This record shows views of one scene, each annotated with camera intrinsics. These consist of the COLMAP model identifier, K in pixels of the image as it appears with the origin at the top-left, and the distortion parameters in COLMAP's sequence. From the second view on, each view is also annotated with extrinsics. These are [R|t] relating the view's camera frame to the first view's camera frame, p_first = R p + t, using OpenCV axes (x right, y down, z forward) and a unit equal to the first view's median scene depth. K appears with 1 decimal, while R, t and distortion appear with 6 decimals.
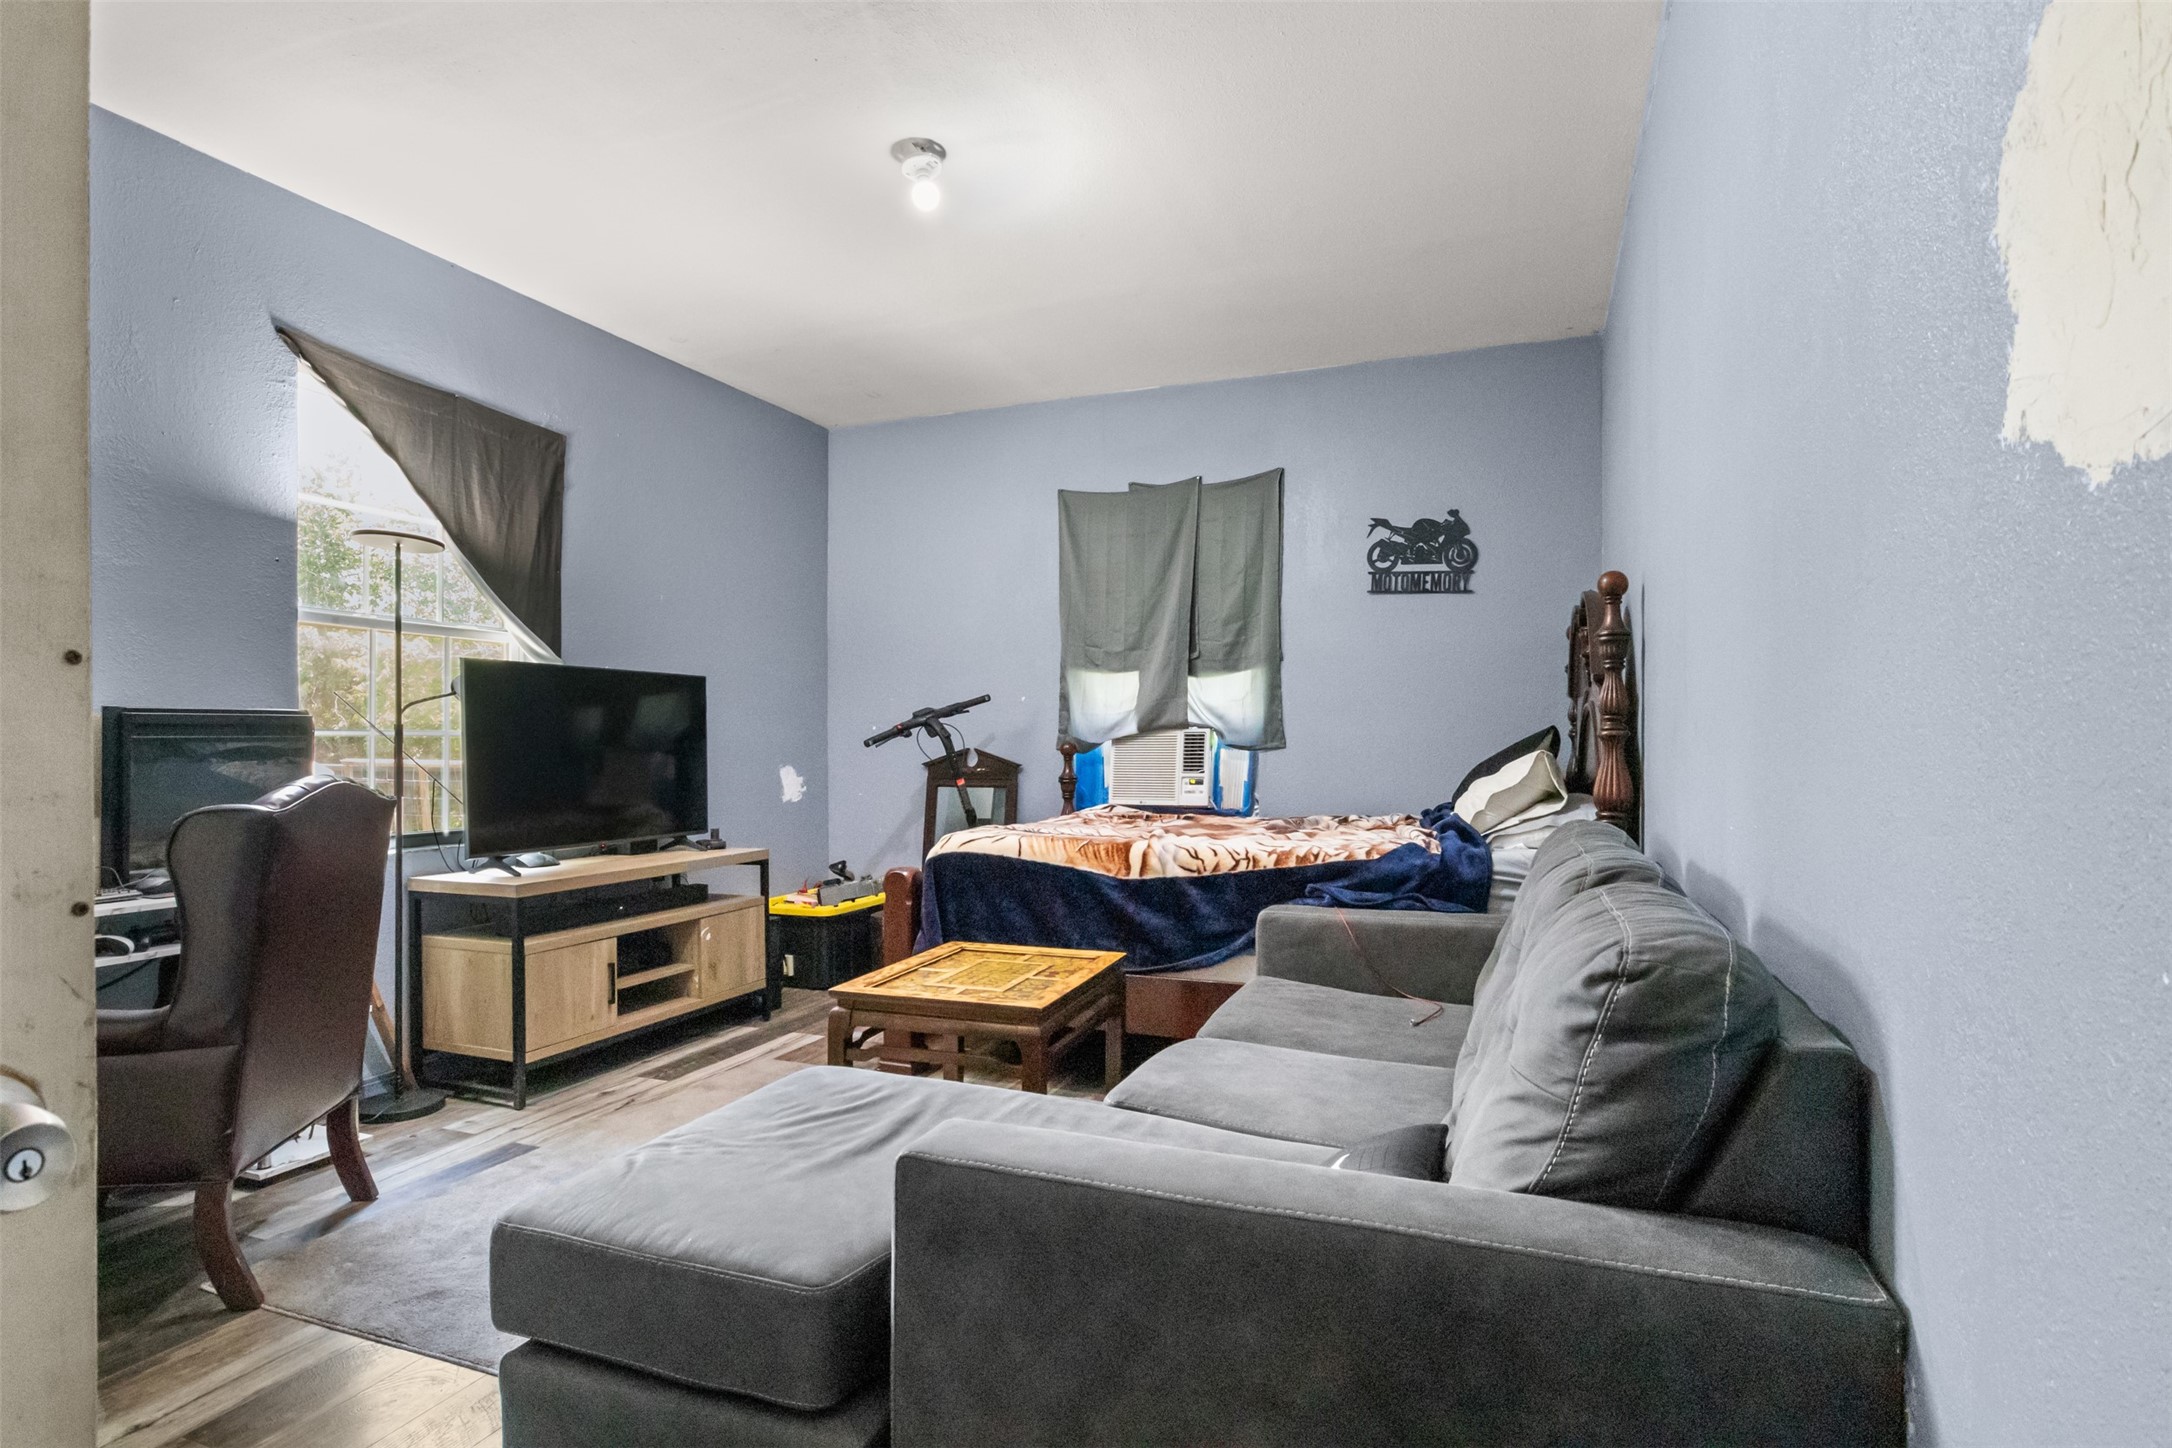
lens RADIAL K [[1123.9, 0, 1083.6], [0, 1123.9, 732.6], [0, 0, 1]] dist [-0.006407, 0.003077]
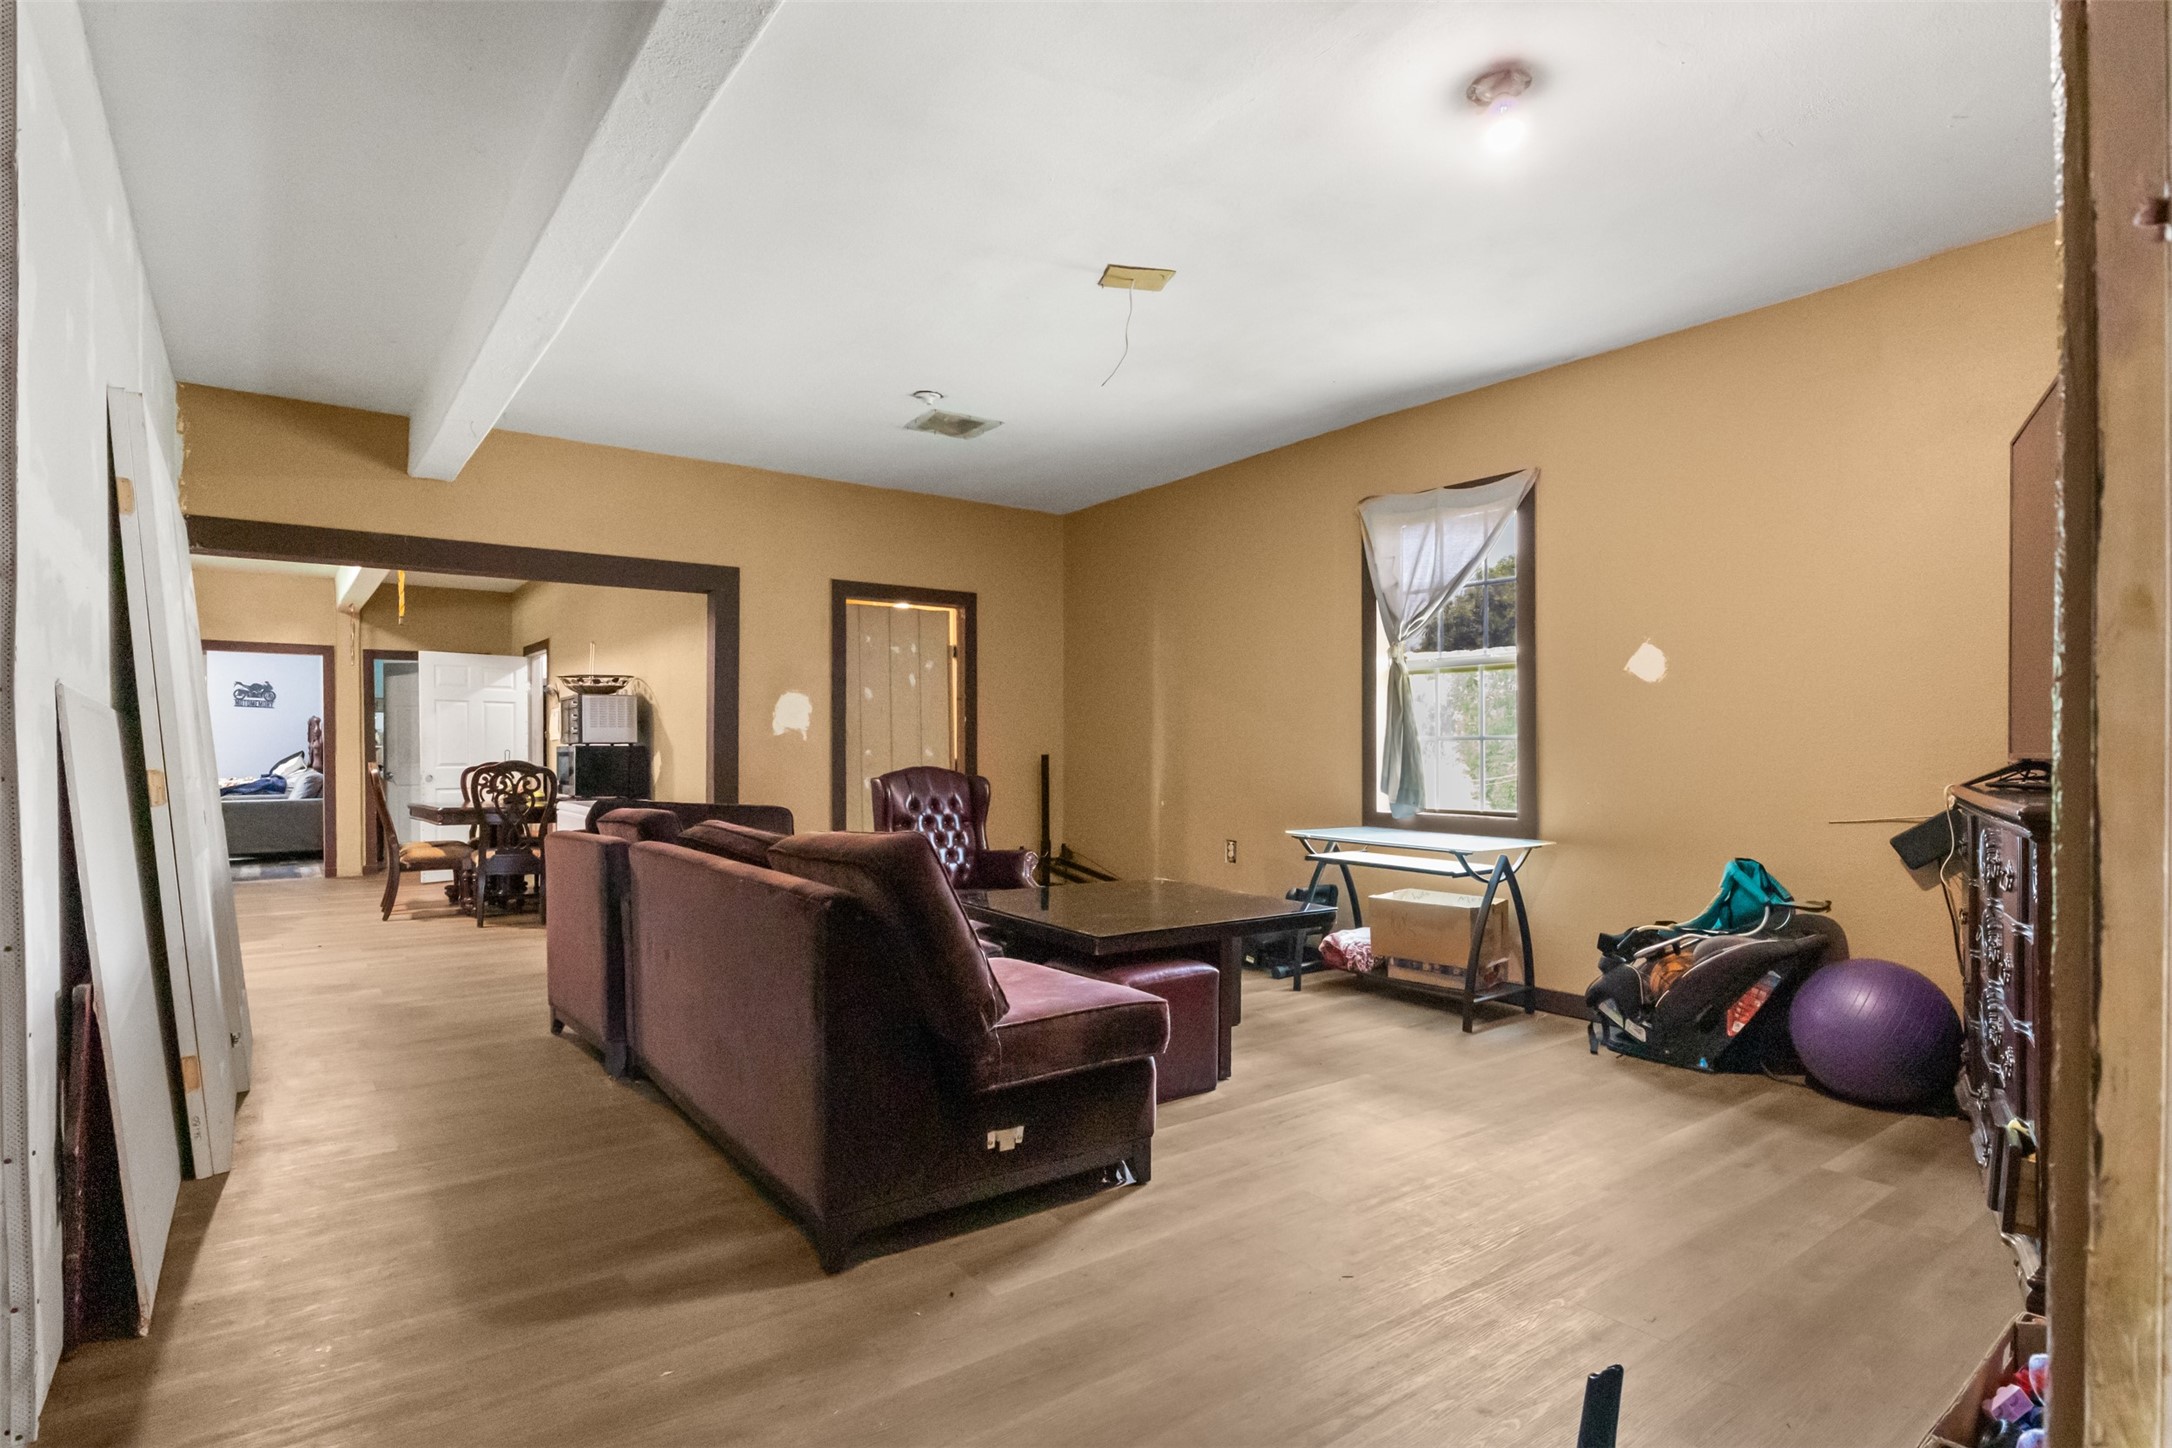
lens RADIAL K [[1086.6, 0, 1058.8], [0, 1086.6, 757.2], [0, 0, 1]] dist [-0.000062, 0.000450]
pose [[0.546046, -0.007129, 0.837725, -1.180403], [0.003167, 0.999974, 0.006446, -0.000764], [-0.837749, -0.000867, 0.546054, -2.941353]]
